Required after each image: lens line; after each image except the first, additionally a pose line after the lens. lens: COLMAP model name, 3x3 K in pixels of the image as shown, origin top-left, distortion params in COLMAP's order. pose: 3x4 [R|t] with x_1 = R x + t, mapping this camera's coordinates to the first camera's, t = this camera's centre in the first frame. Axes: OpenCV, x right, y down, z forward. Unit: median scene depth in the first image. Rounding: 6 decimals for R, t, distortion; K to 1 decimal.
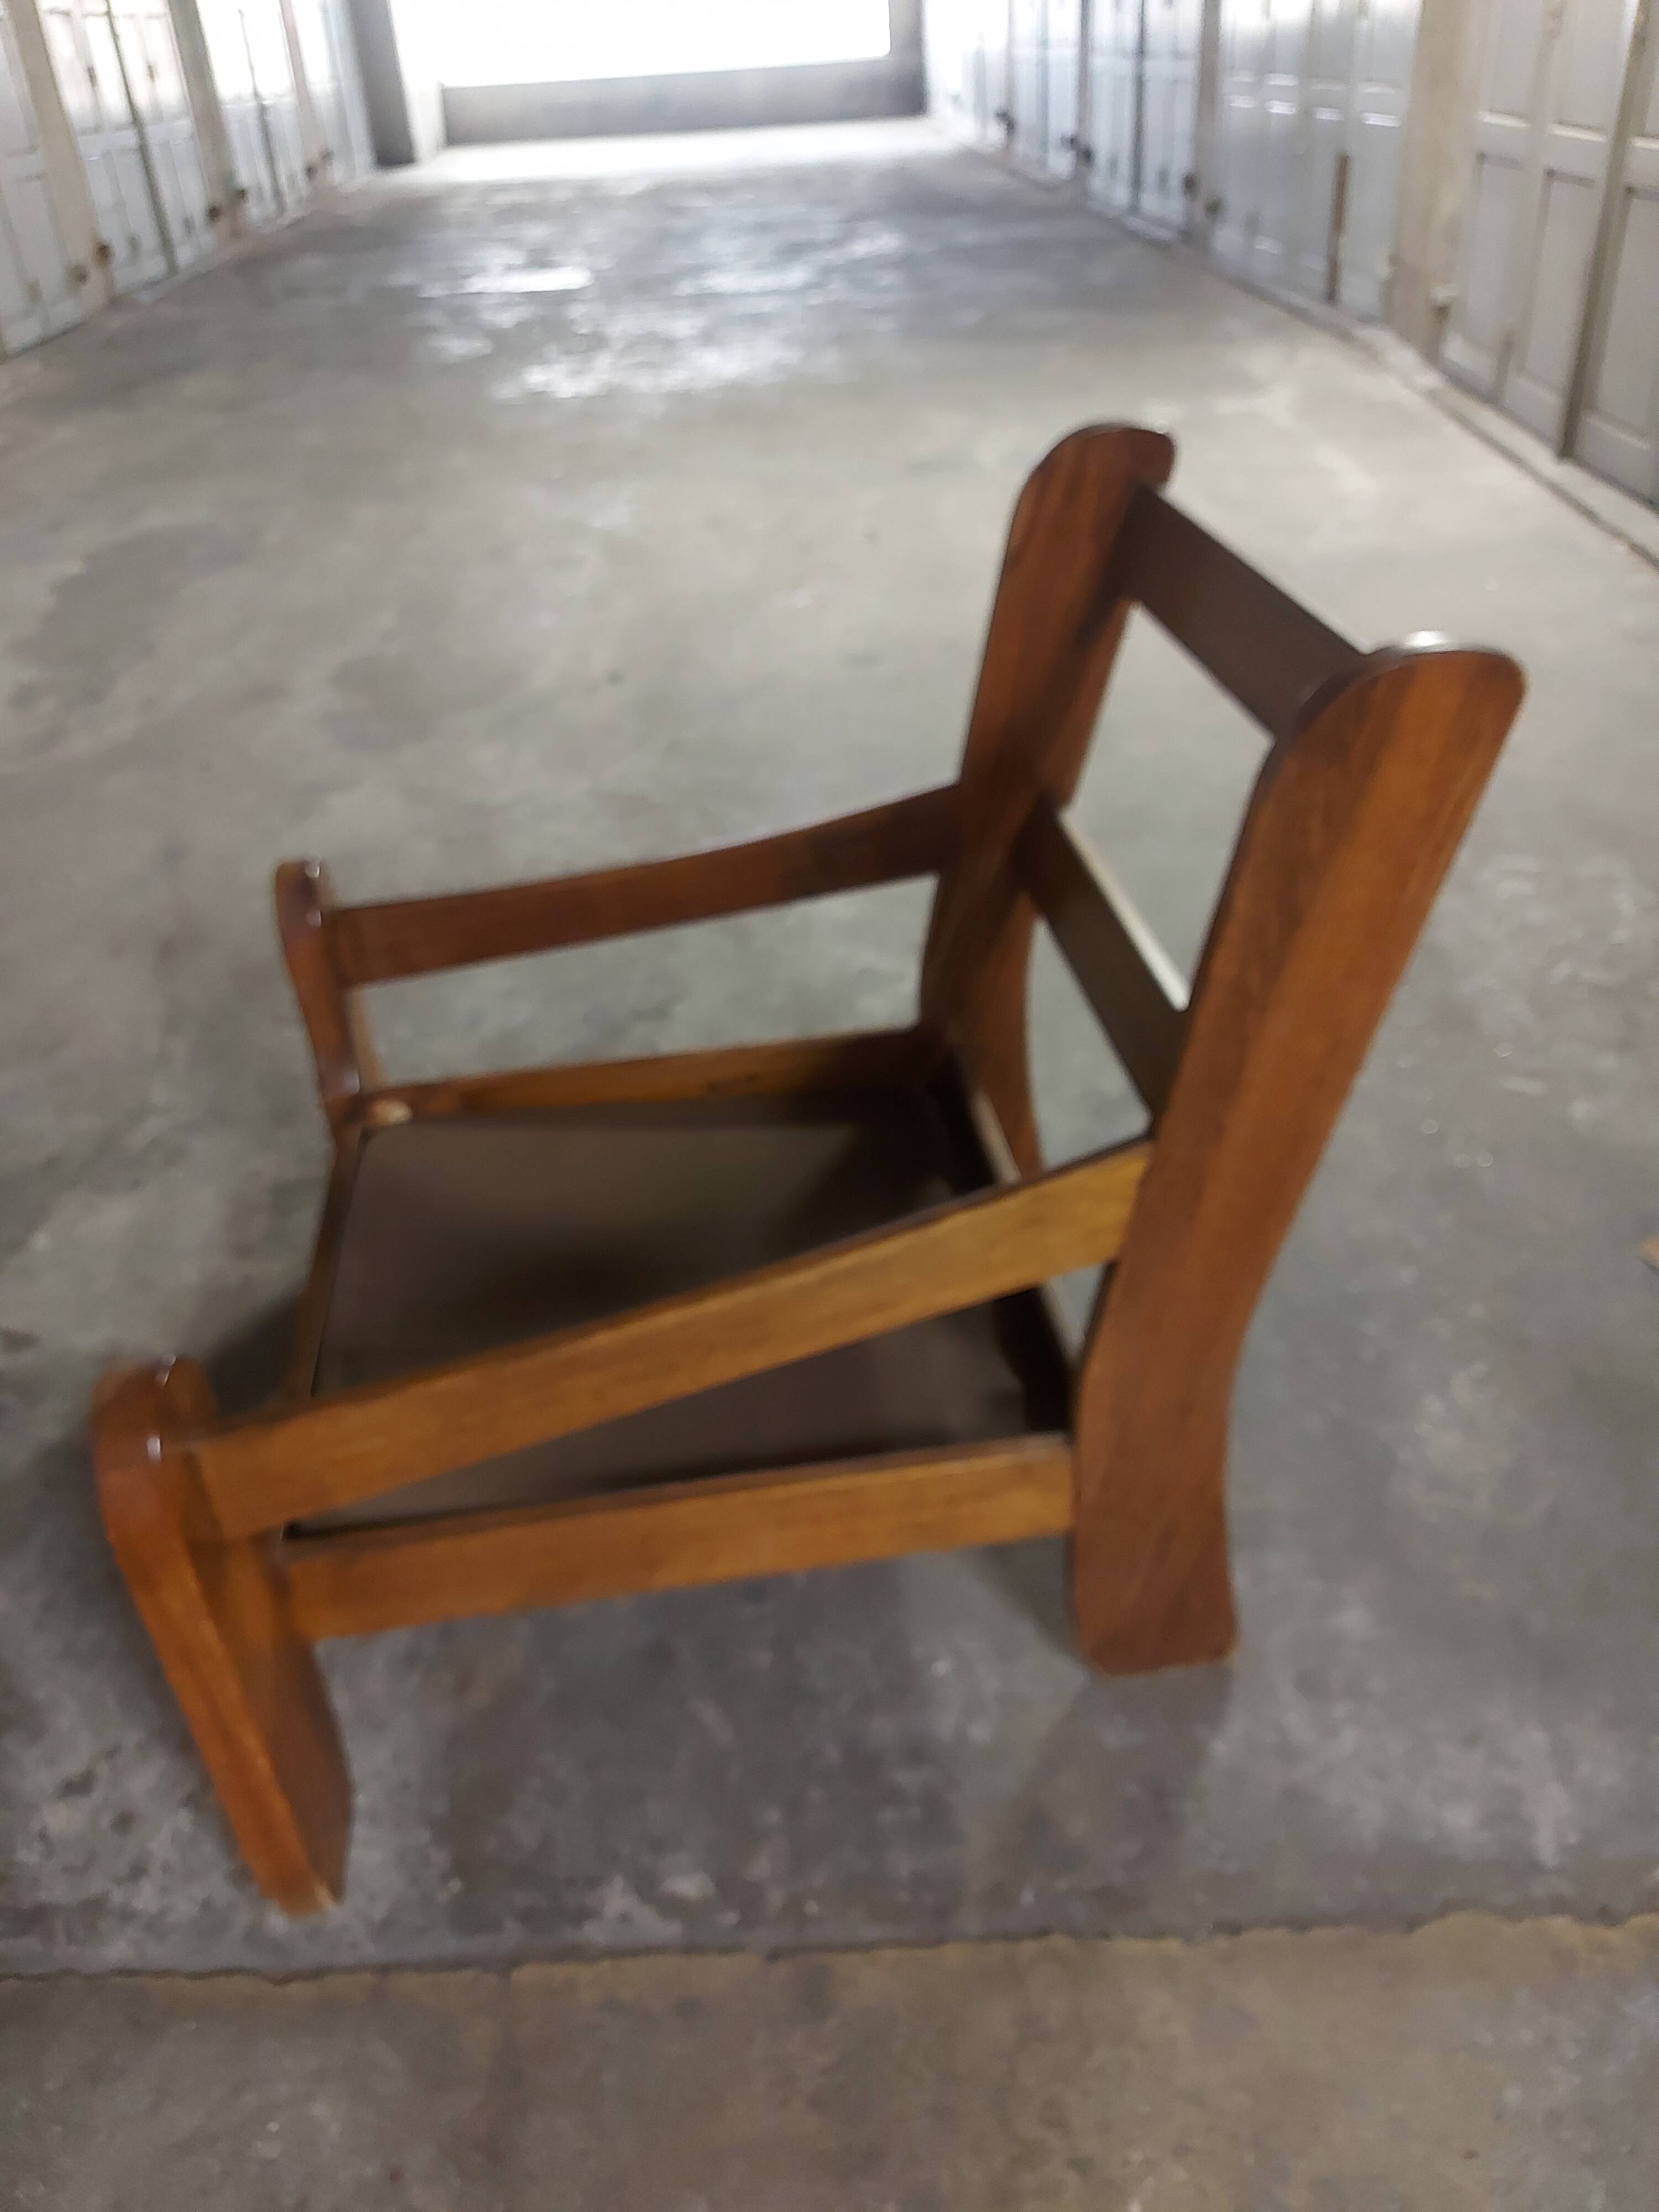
lens RADIAL K [[1638.5, 0, 818.9], [0, 1638.5, 1101.7], [0, 0, 1]] dist [0.036406, -0.050806]
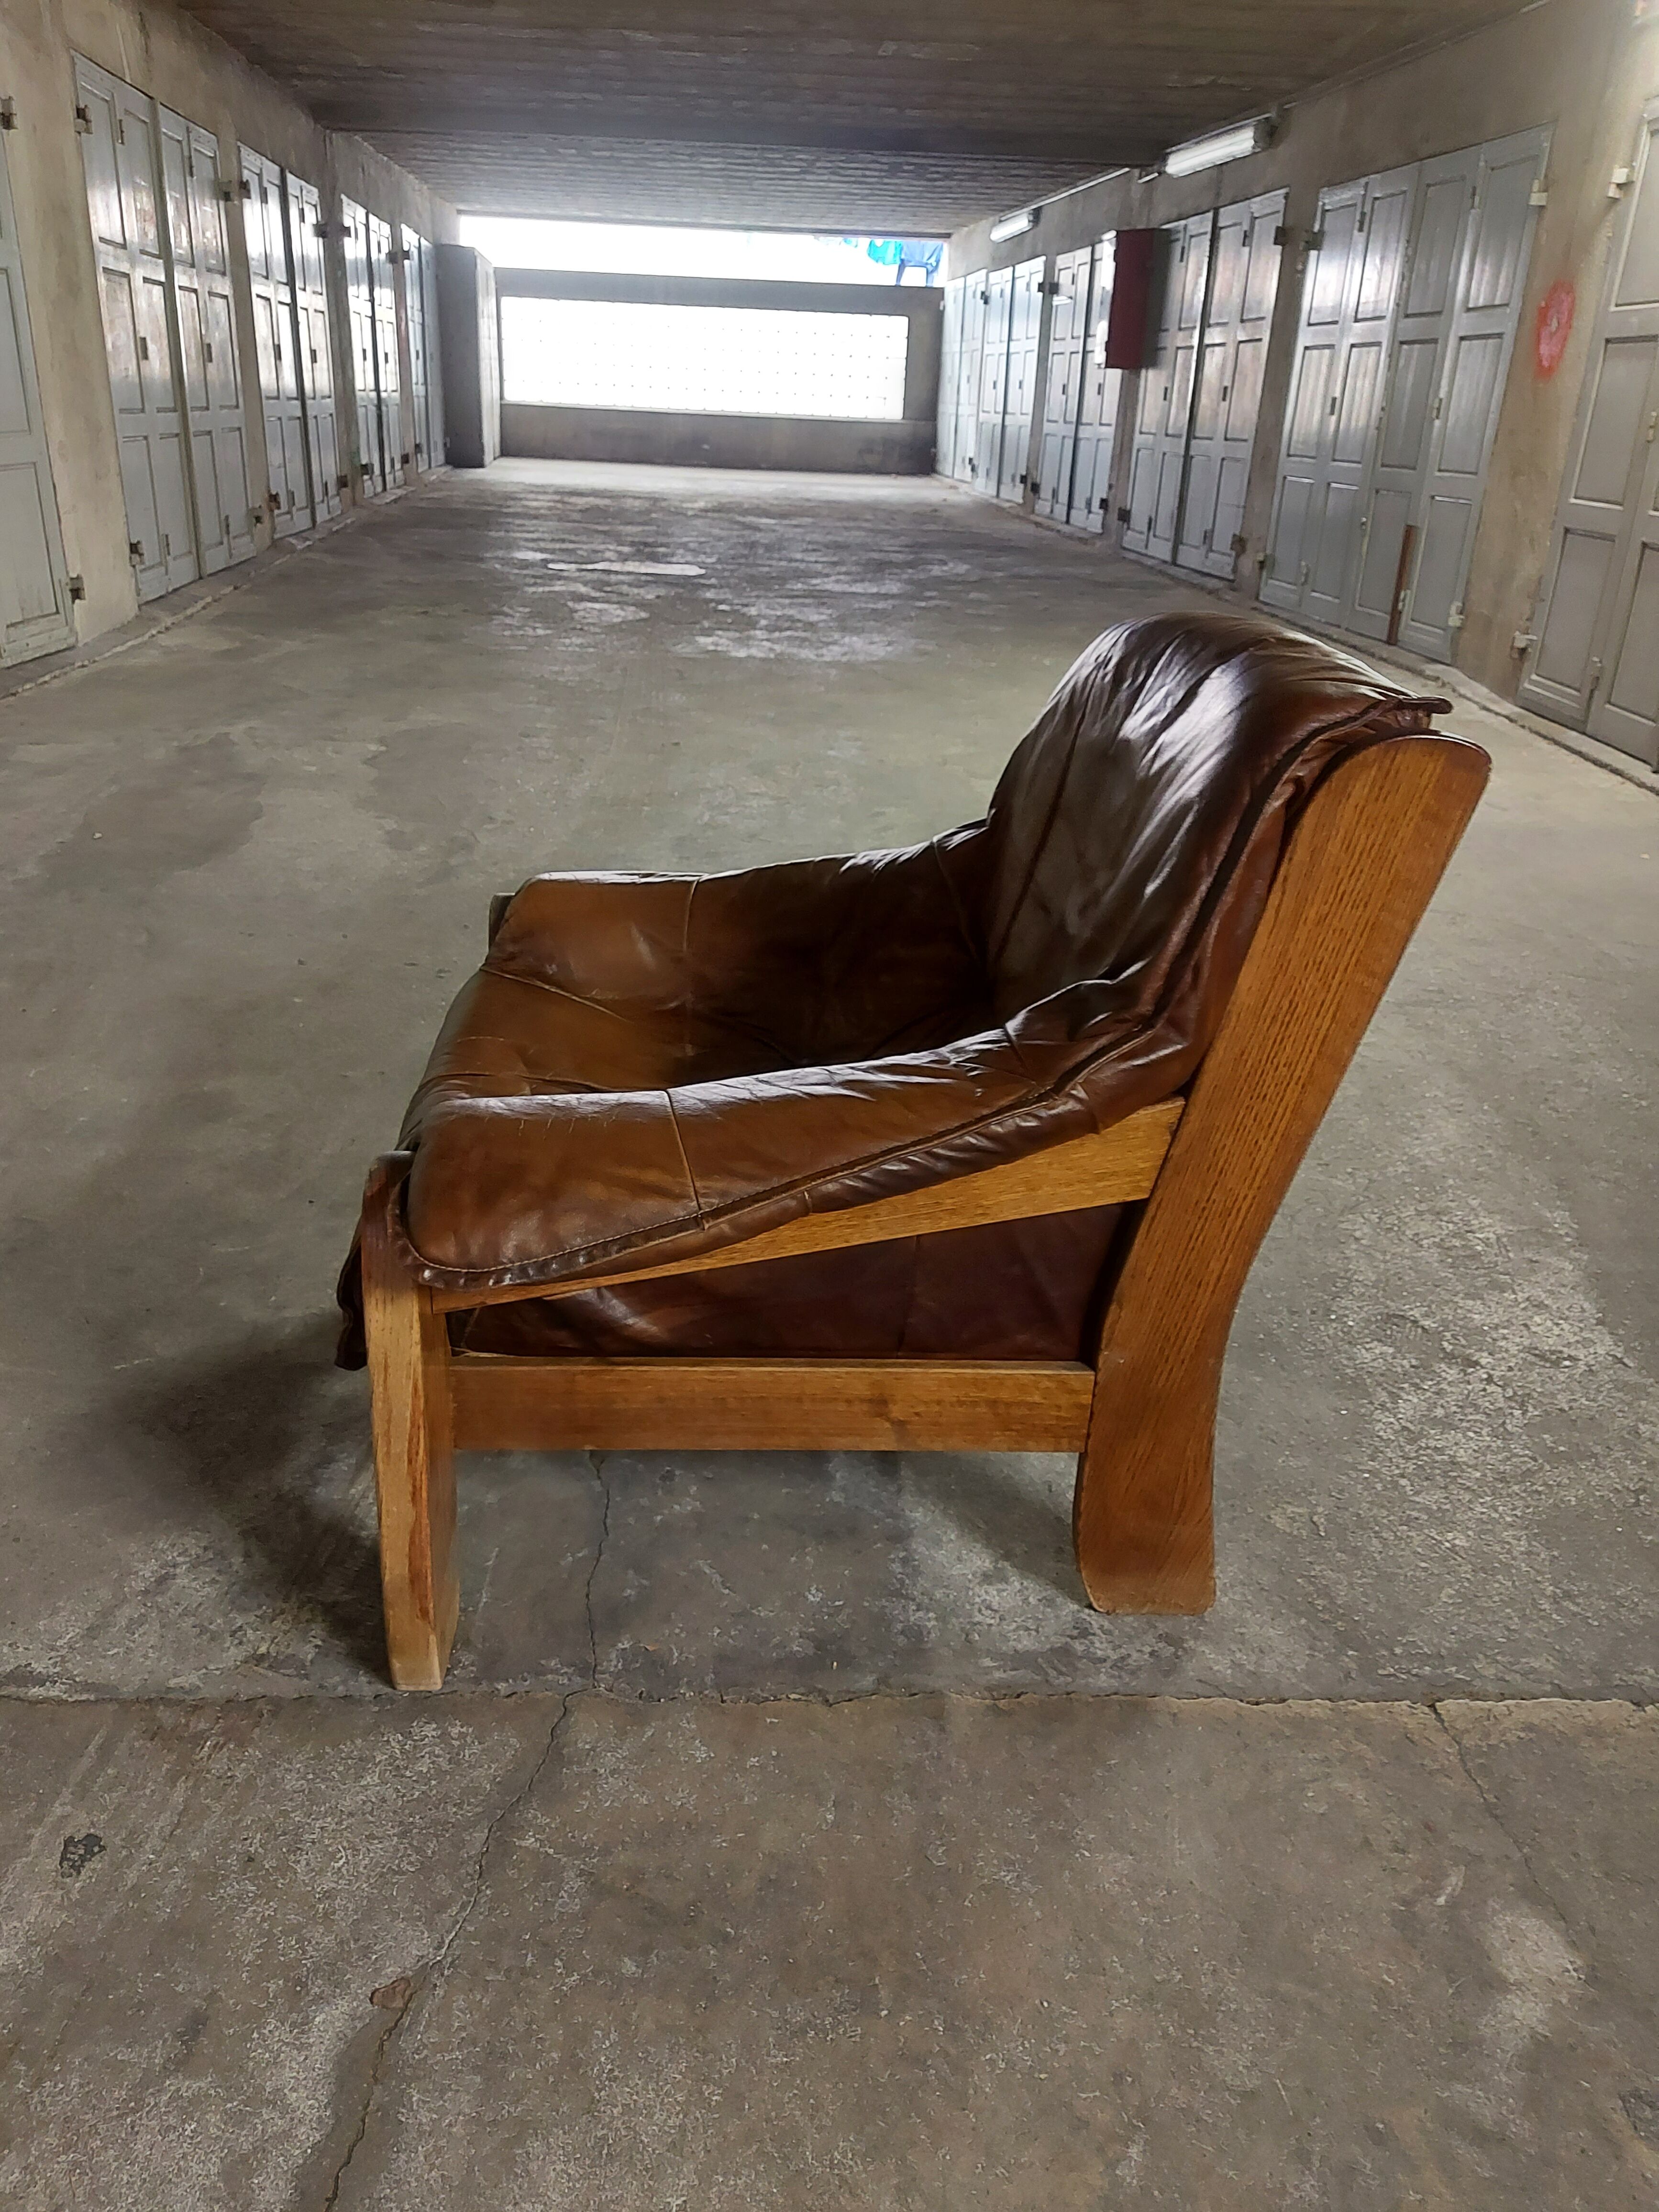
lens RADIAL K [[1603.1, 0, 815.3], [0, 1603.1, 1116.0], [0, 0, 1]] dist [0.076287, -0.082461]
pose [[0.994837, 0.077781, 0.065189, -0.178255], [-0.066249, 0.984324, -0.163452, 0.073104], [-0.076881, 0.158289, 0.984395, -0.060004]]
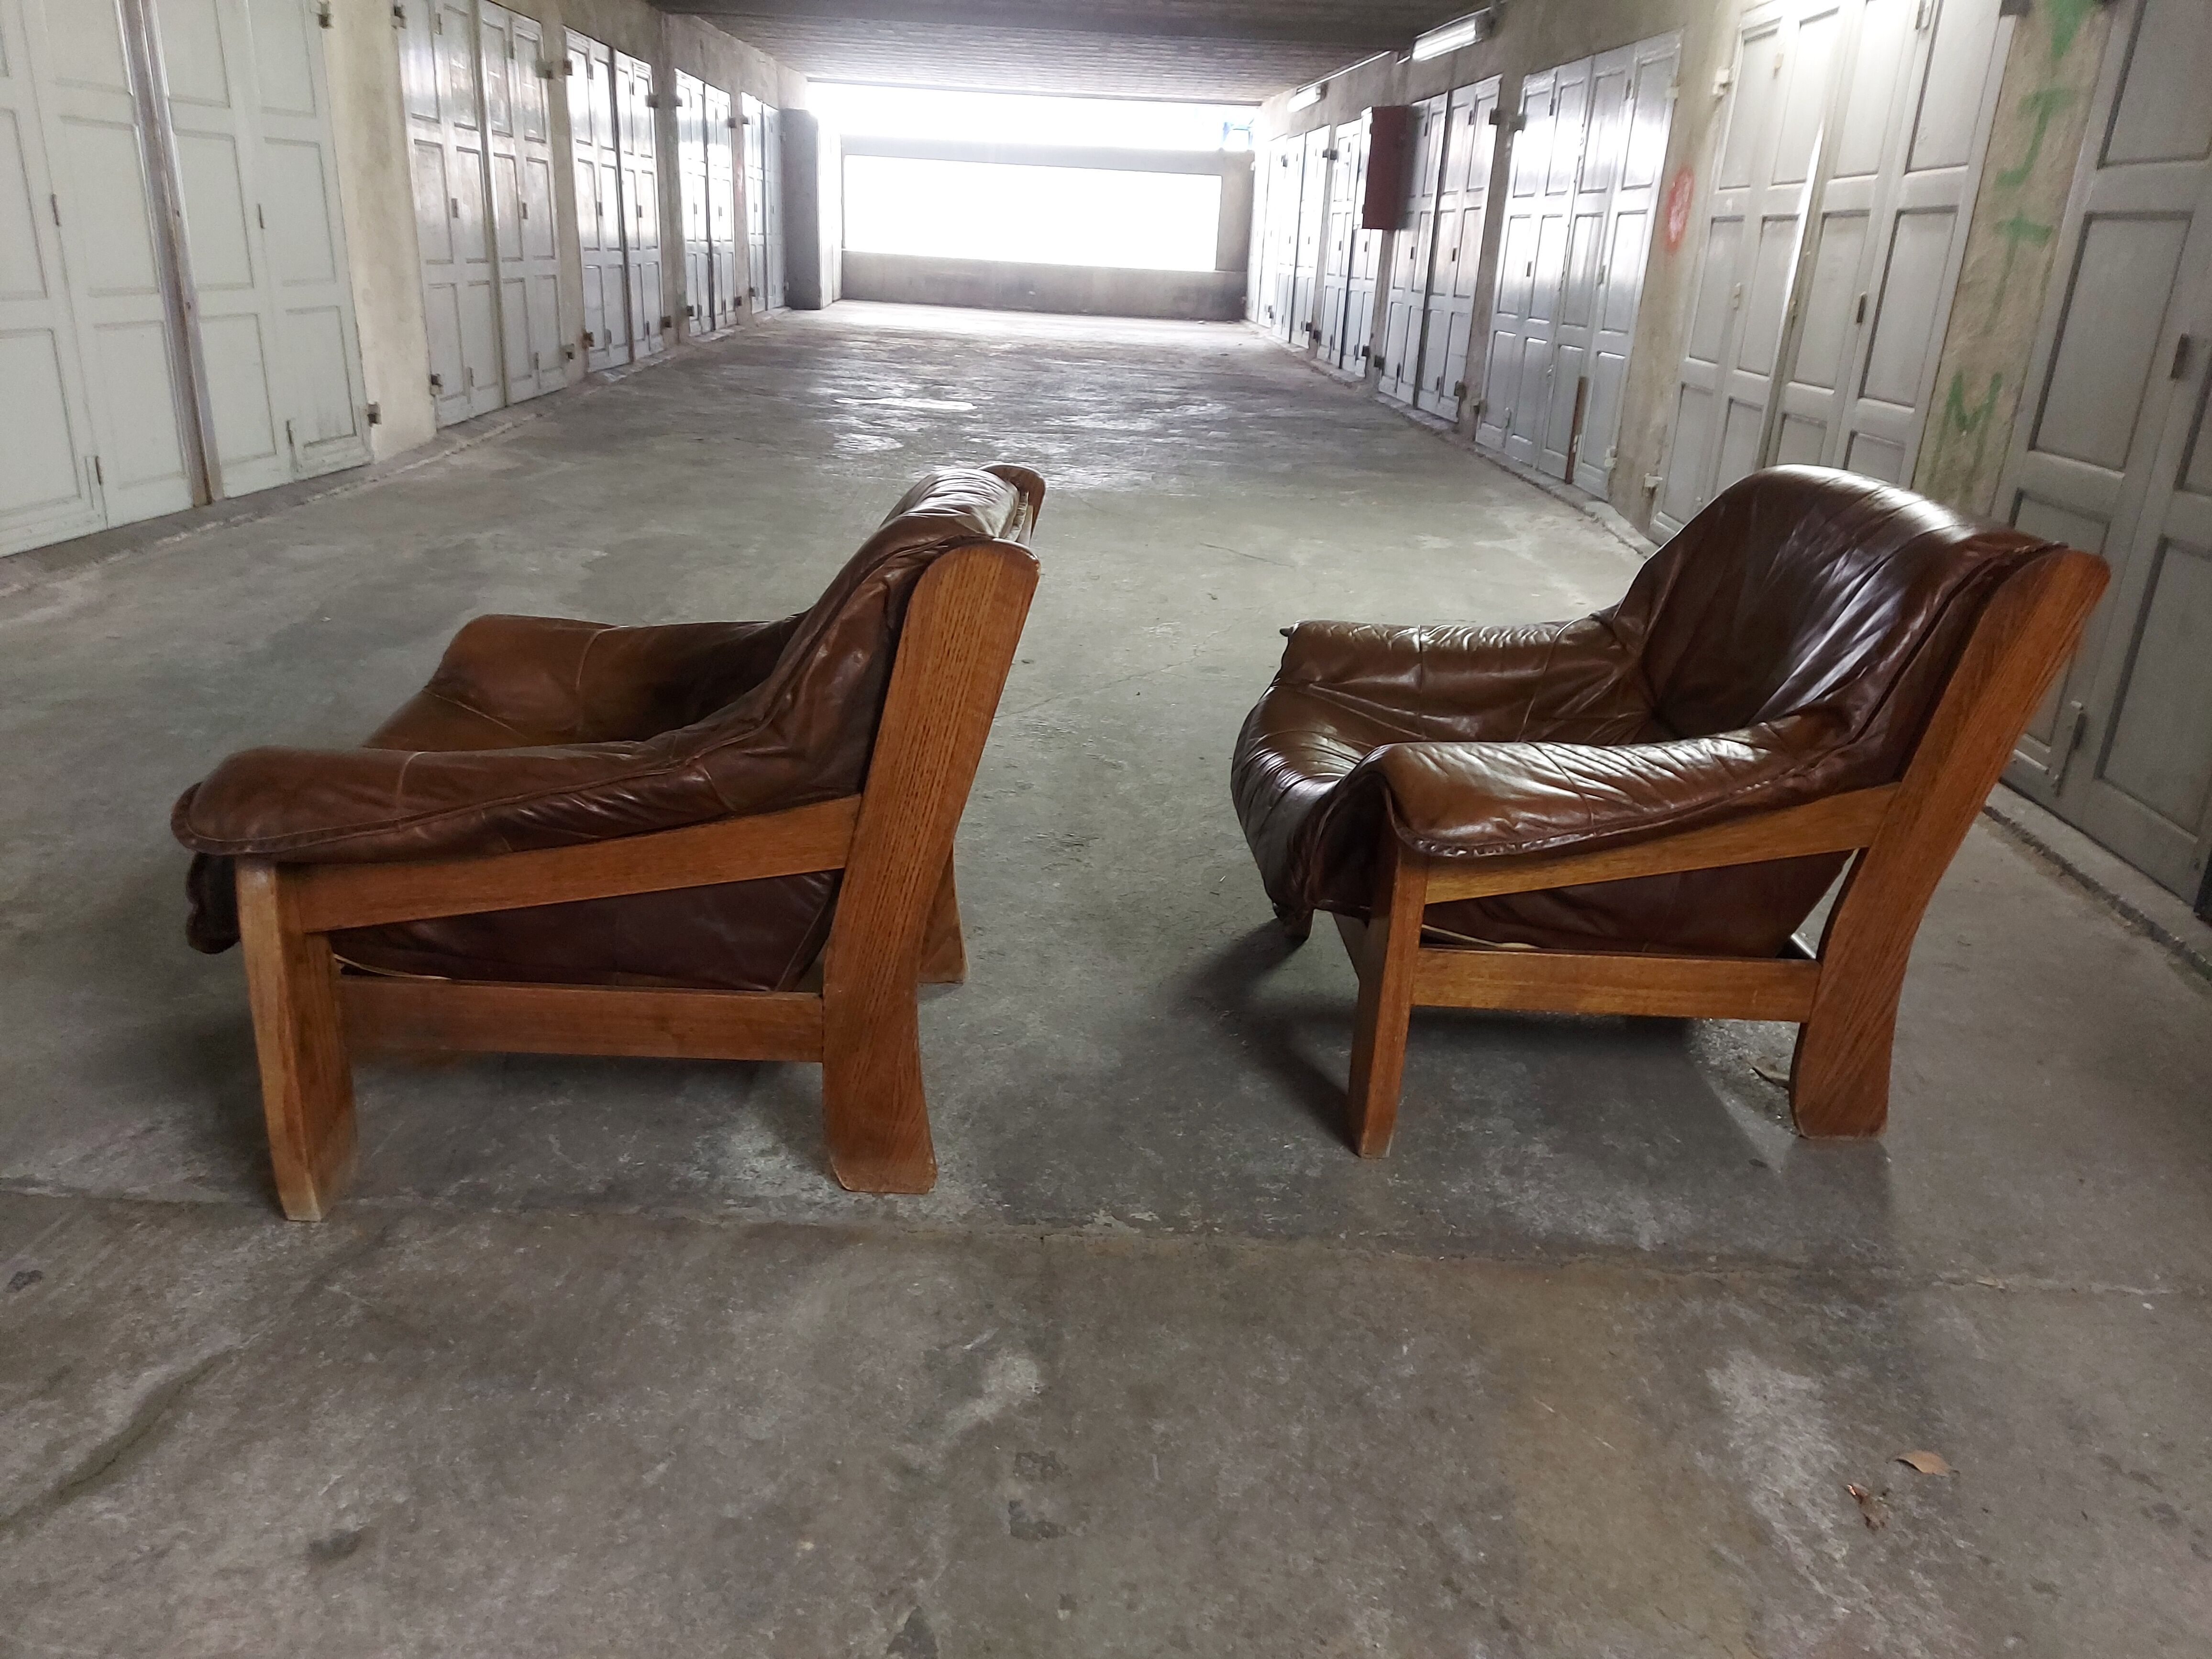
lens RADIAL K [[1579.0, 0, 1103.2], [0, 1579.0, 831.6], [0, 0, 1]] dist [0.094578, -0.094450]
pose [[0.994012, 0.108254, 0.014876, -0.045273], [-0.102271, 0.969615, -0.222232, 0.109734], [-0.038482, 0.219380, 0.974880, -0.165365]]
